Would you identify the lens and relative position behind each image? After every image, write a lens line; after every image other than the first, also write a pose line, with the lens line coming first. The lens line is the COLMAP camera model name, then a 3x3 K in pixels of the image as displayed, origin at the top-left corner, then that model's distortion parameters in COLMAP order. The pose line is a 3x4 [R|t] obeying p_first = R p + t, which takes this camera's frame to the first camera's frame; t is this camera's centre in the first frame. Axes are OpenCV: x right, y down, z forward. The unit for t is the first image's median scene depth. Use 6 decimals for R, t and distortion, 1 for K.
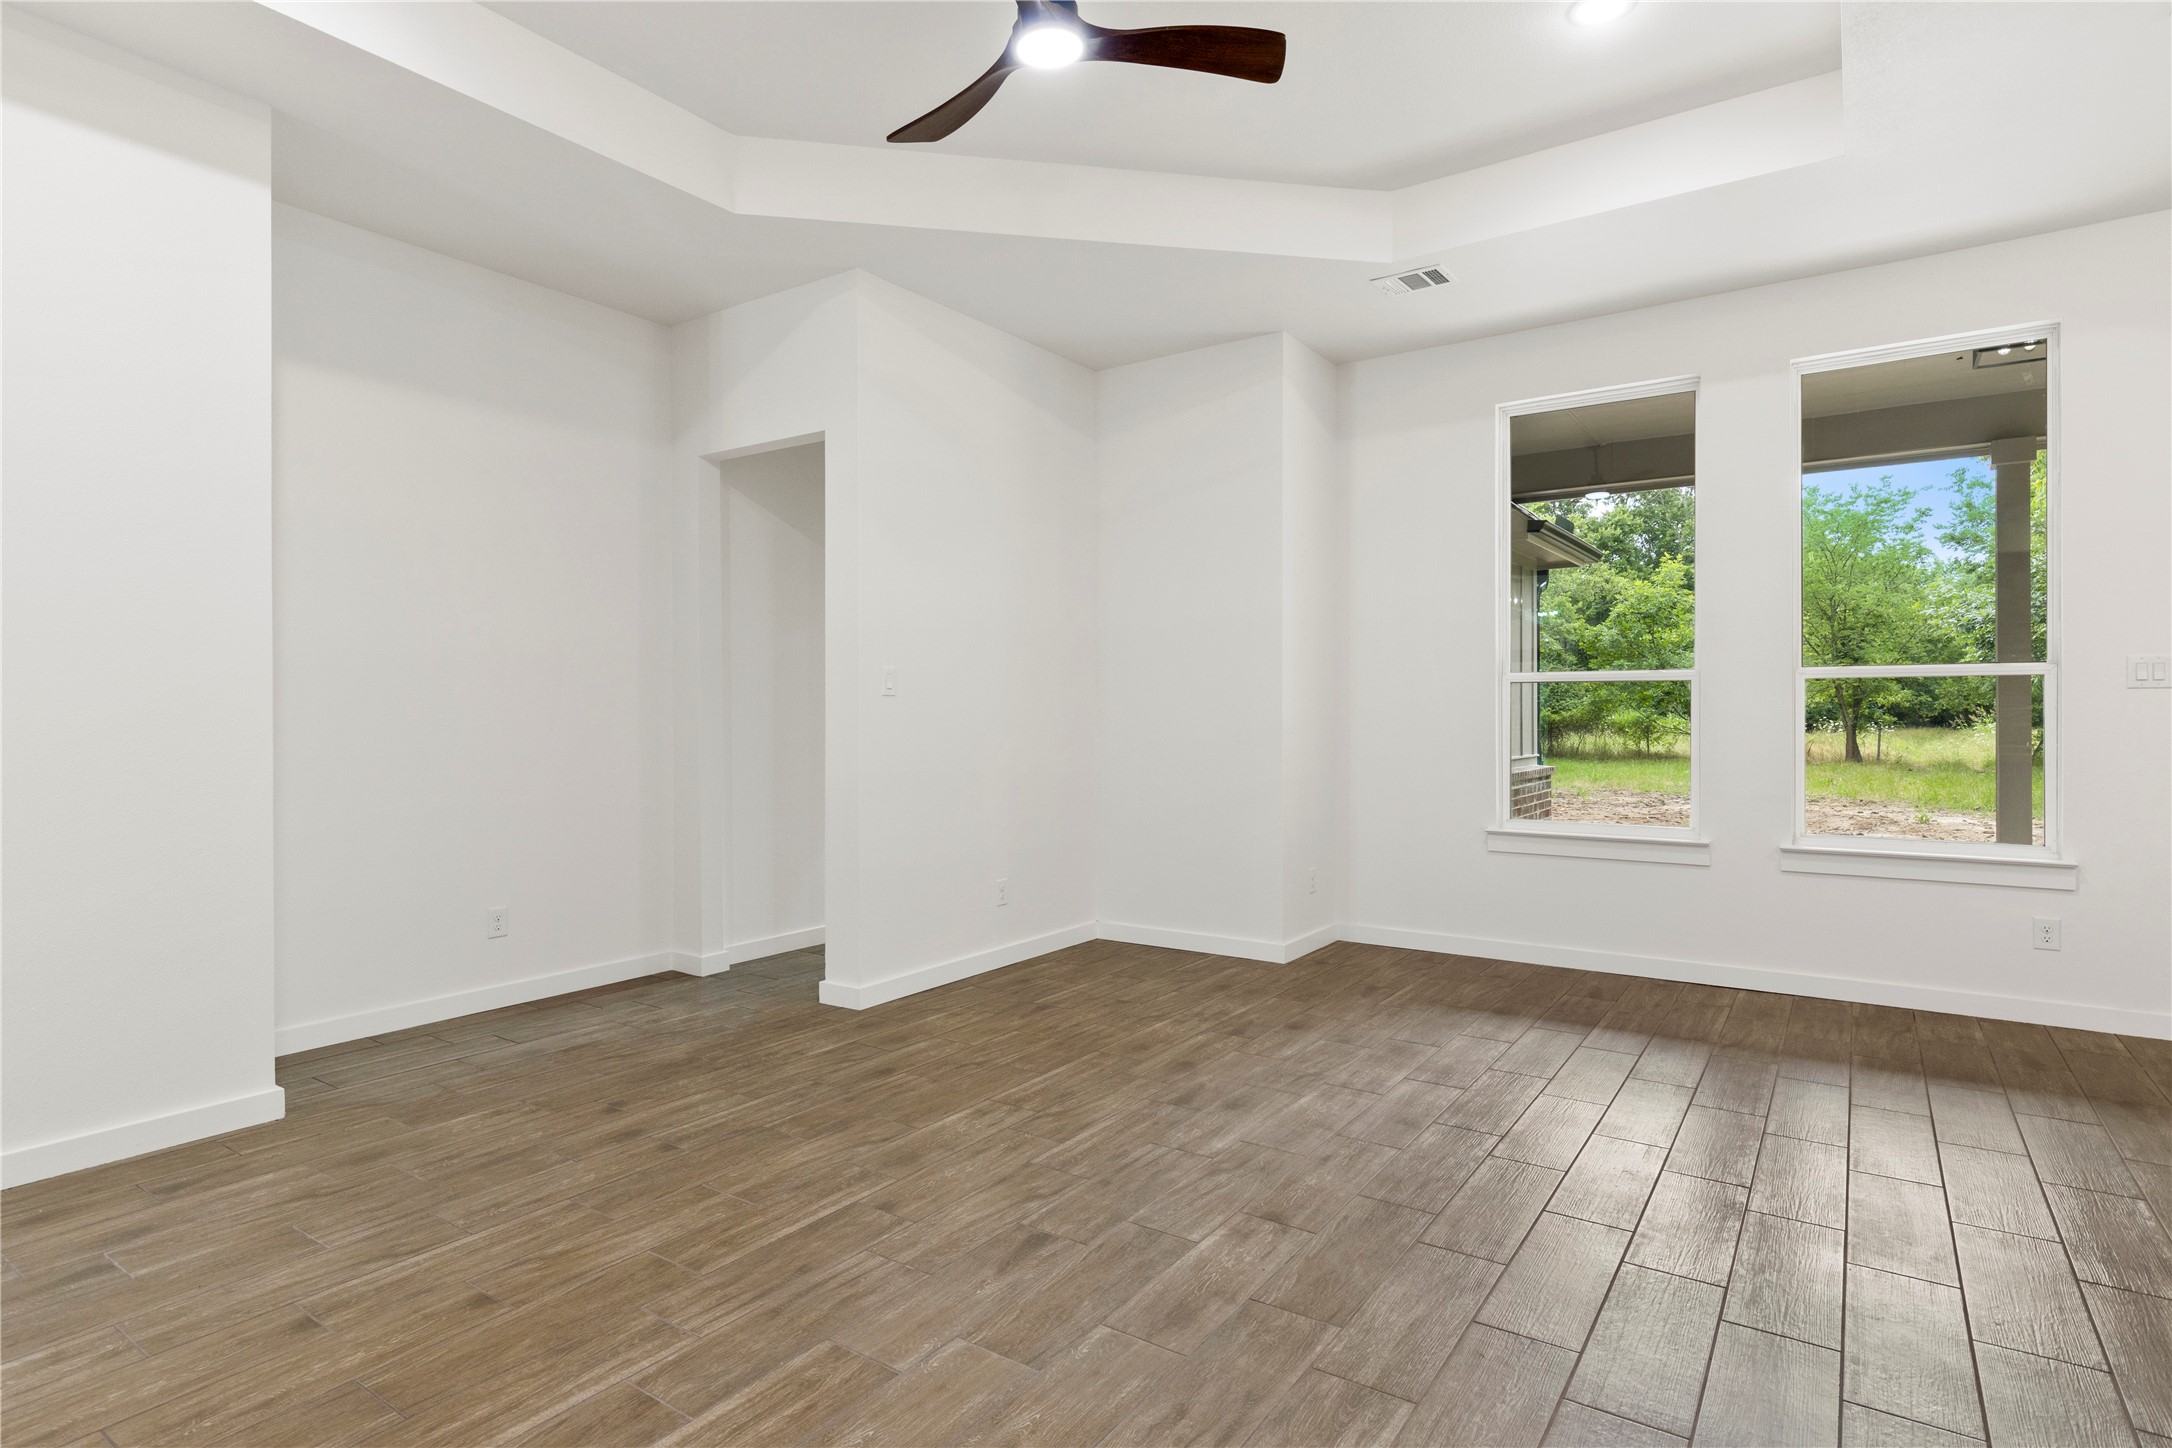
lens RADIAL K [[1123.6, 0, 1083.8], [0, 1123.6, 686.5], [0, 0, 1]] dist [0.002172, -0.001154]
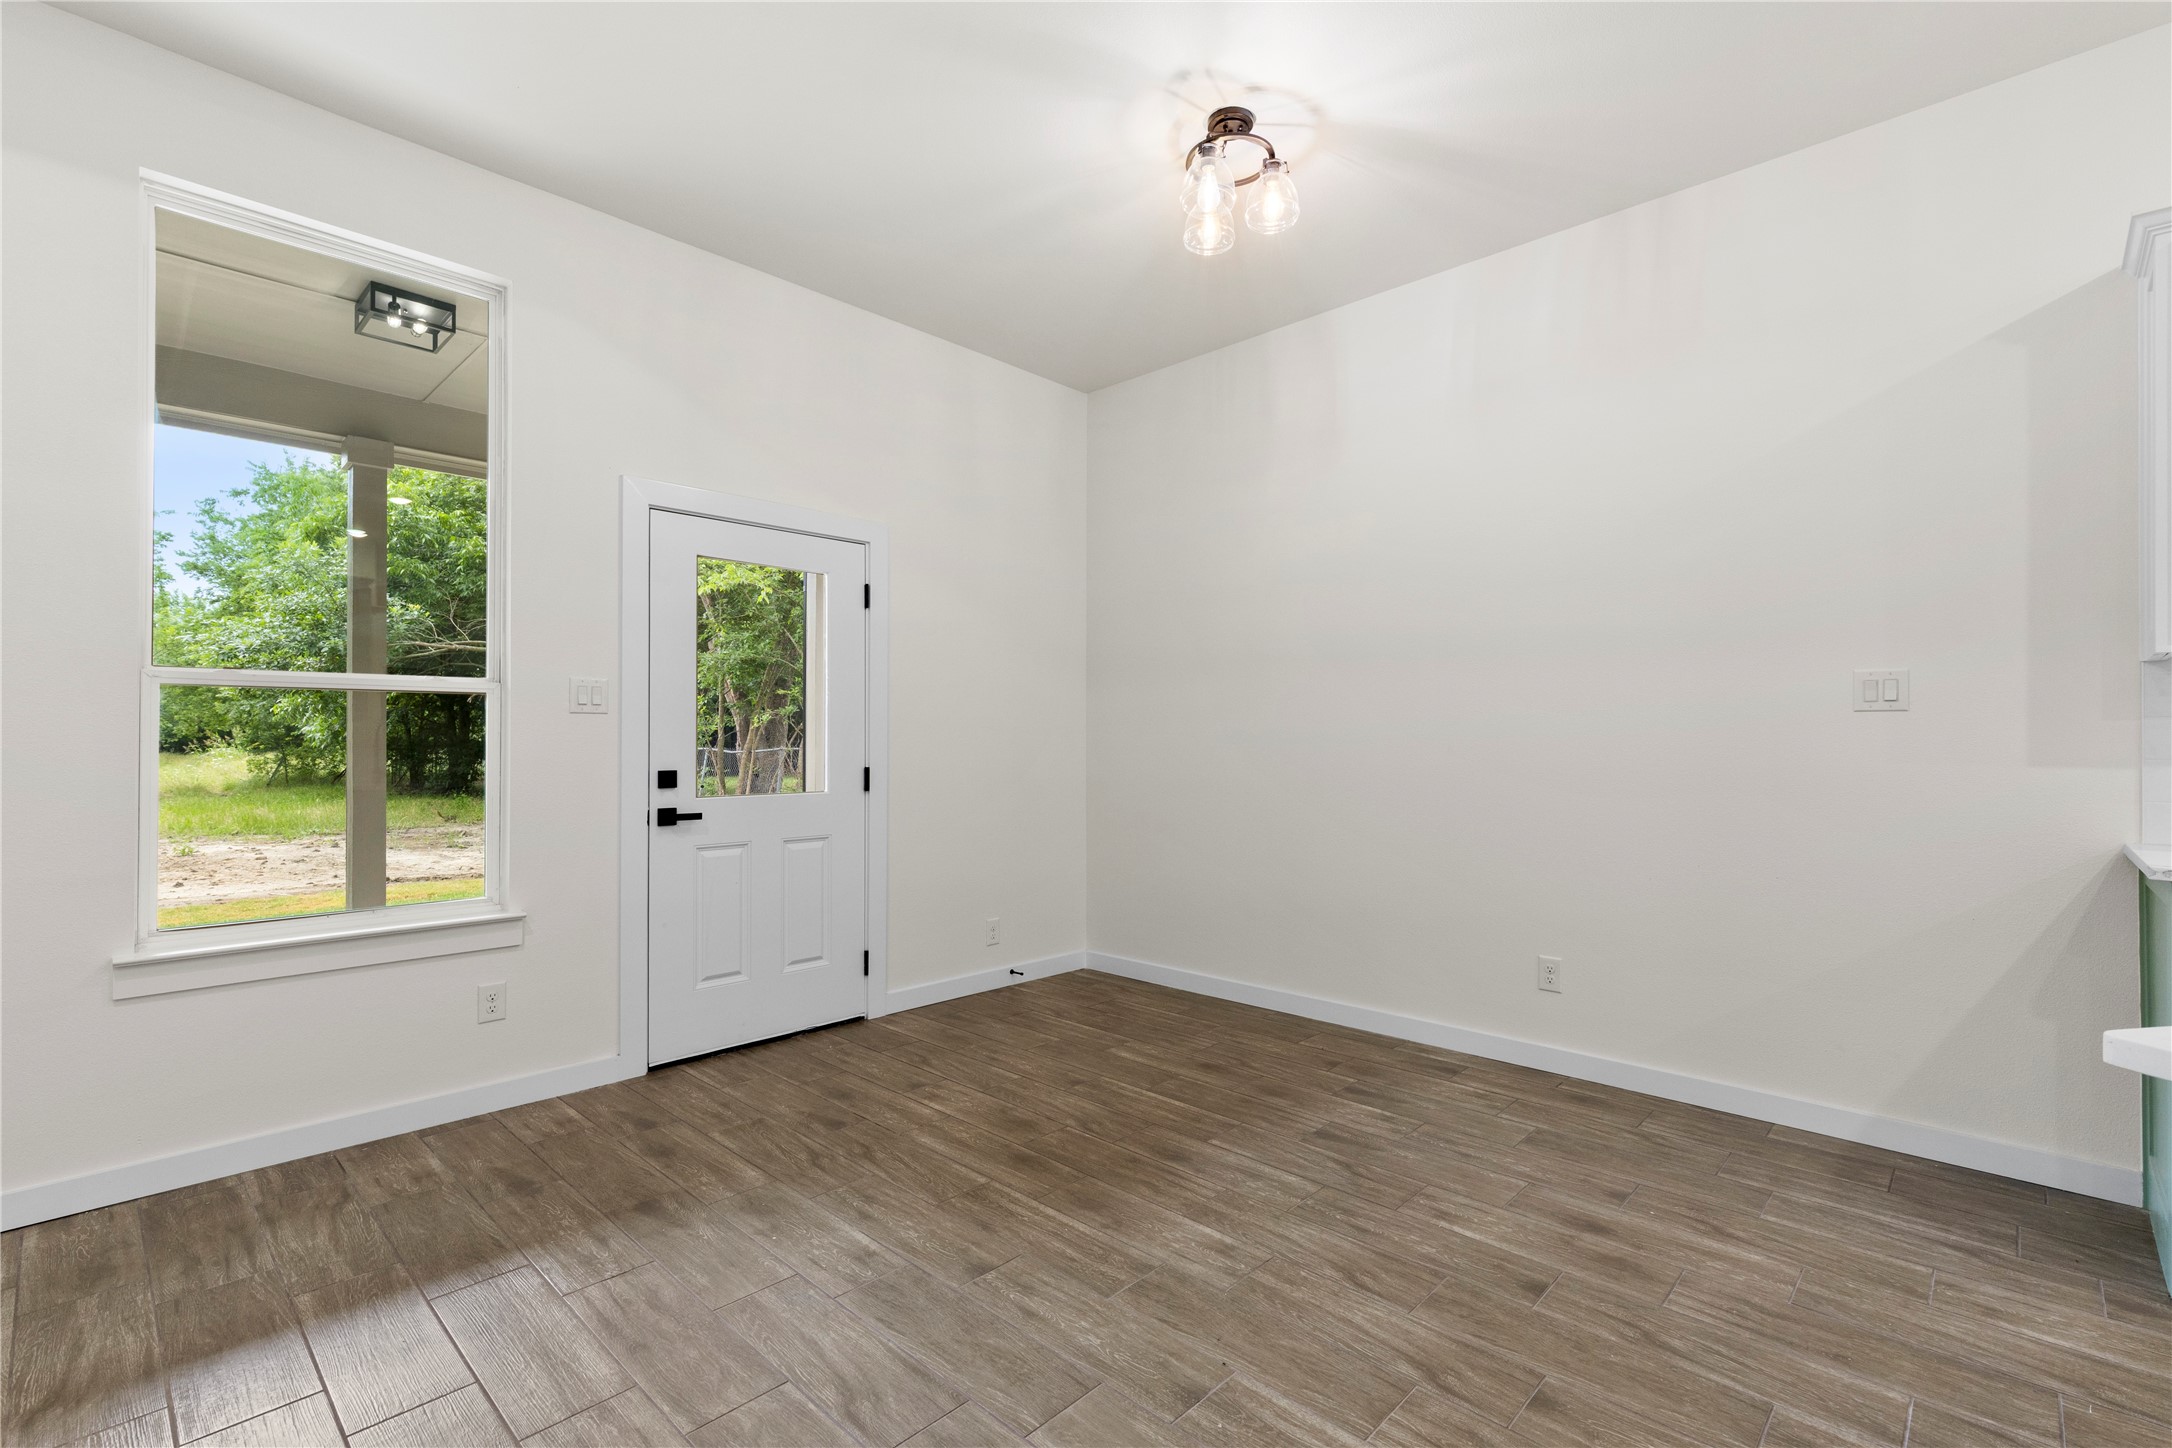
lens RADIAL K [[974.8, 0, 1074.5], [0, 974.8, 731.6], [0, 0, 1]] dist [0.006520, -0.000608]
pose [[0.164624, 0.010182, 0.986304, 0.230525], [-0.026885, 0.999622, -0.005832, 0.010525], [-0.985990, -0.025556, 0.164836, 0.514902]]
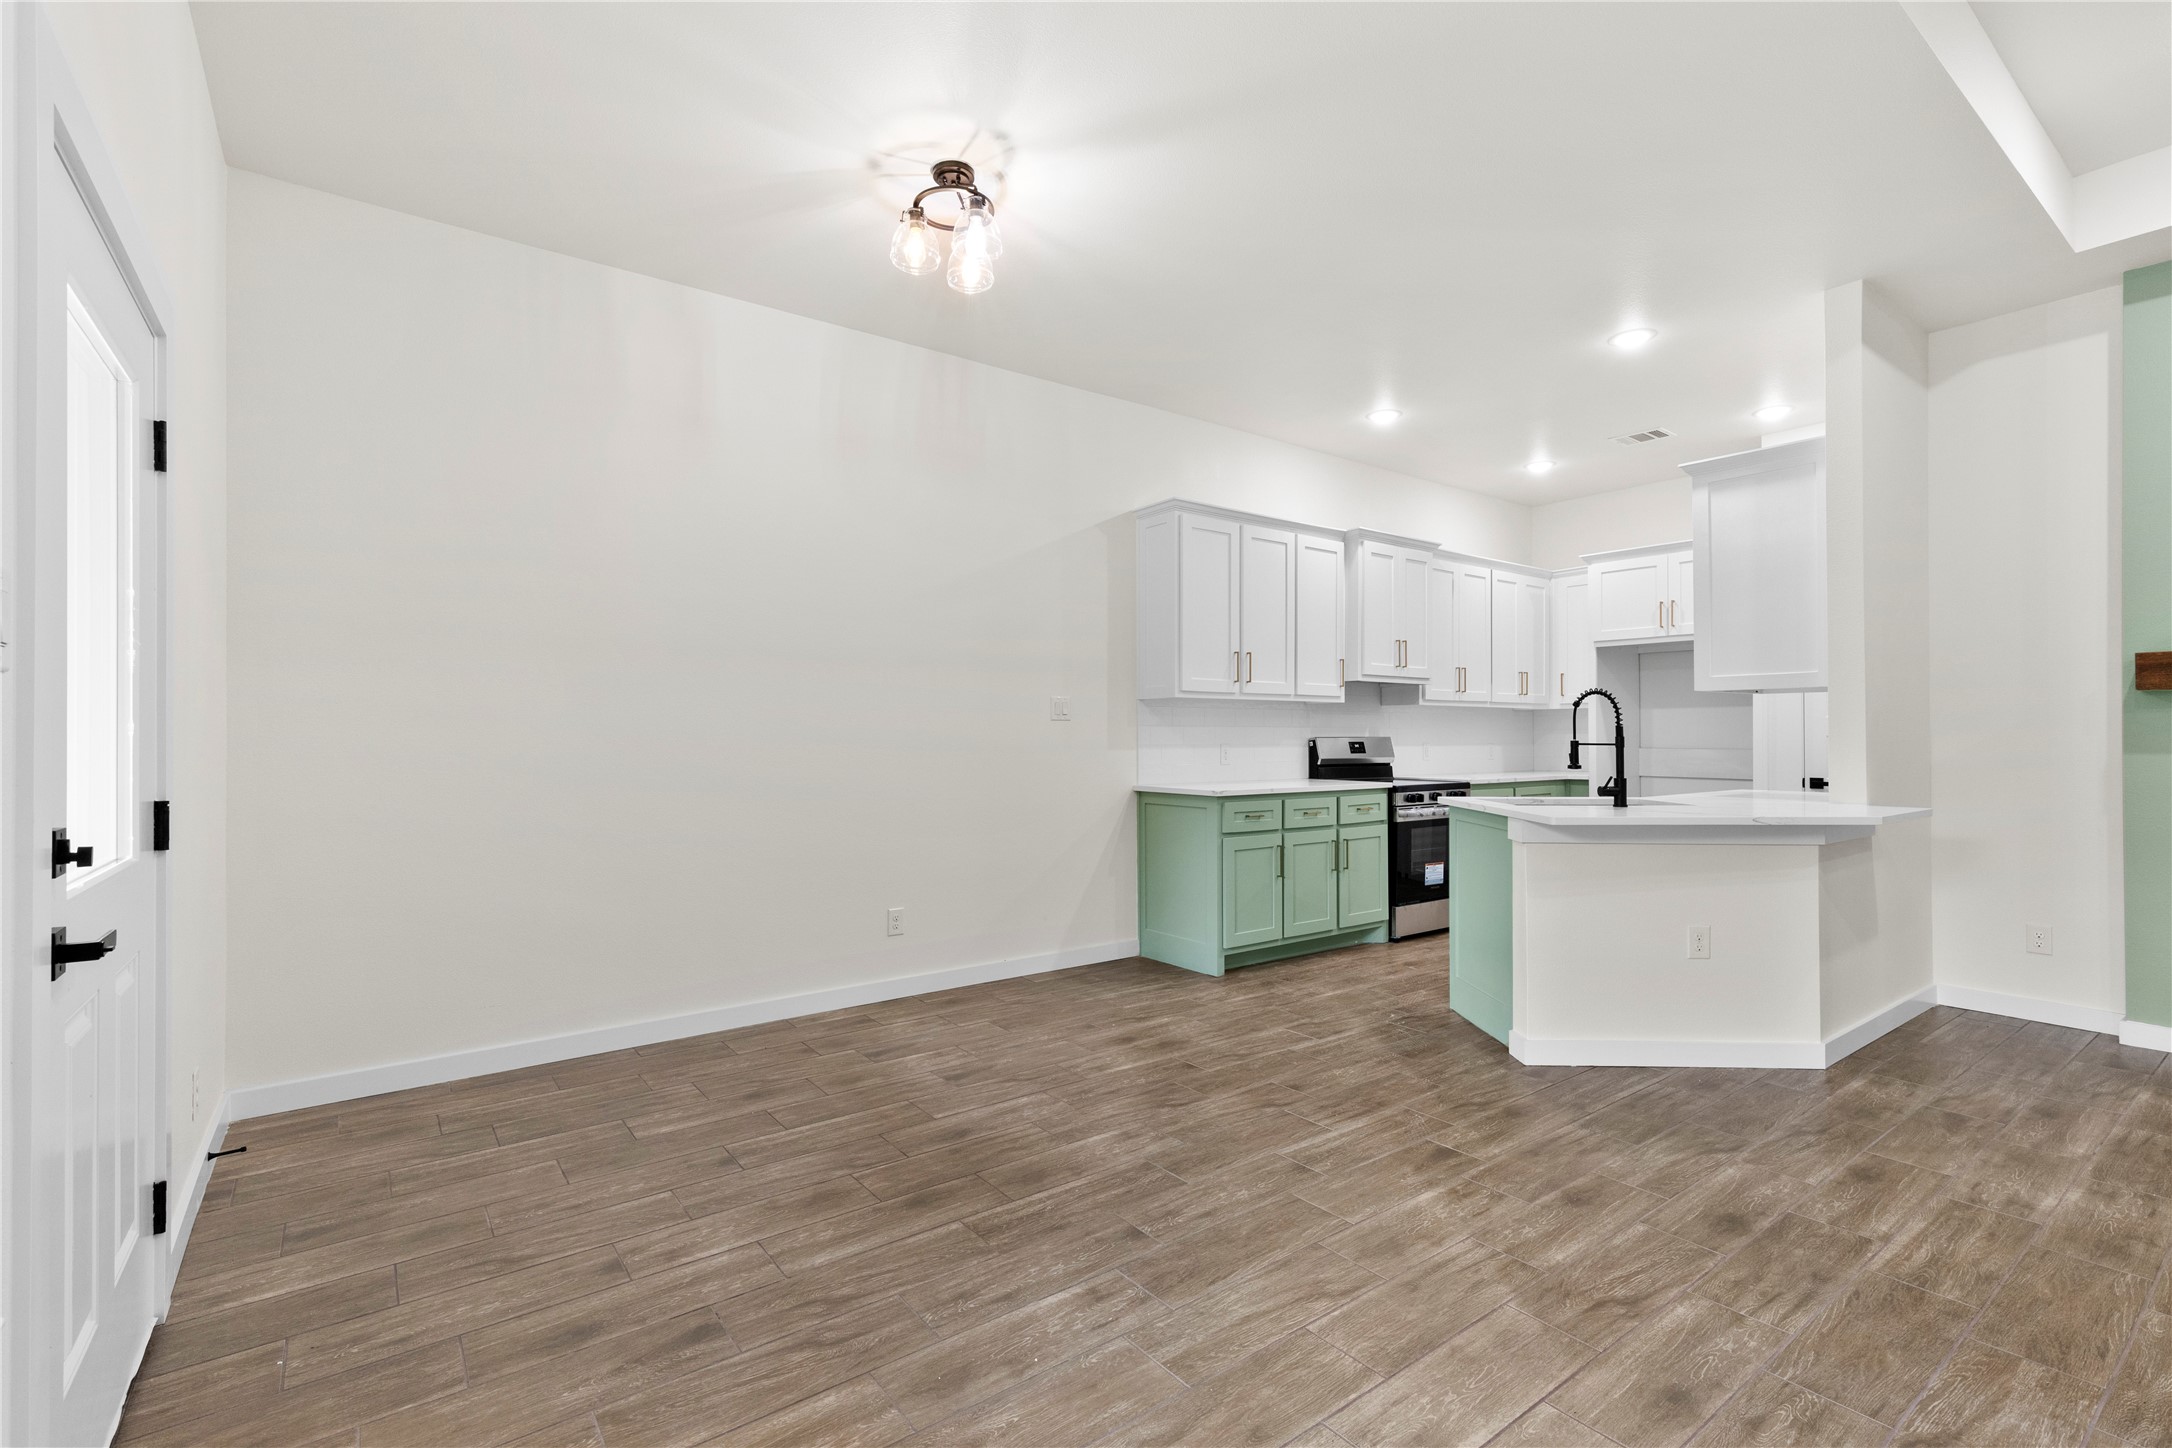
lens RADIAL K [[974.8, 0, 1084.7], [0, 974.8, 726.4], [0, 0, 1]] dist [0.006520, -0.000608]
pose [[-0.948221, 0.007692, 0.317518, 0.628331], [-0.003438, 0.999399, -0.034481, 0.026135], [-0.317592, -0.033787, -0.947625, 1.272548]]
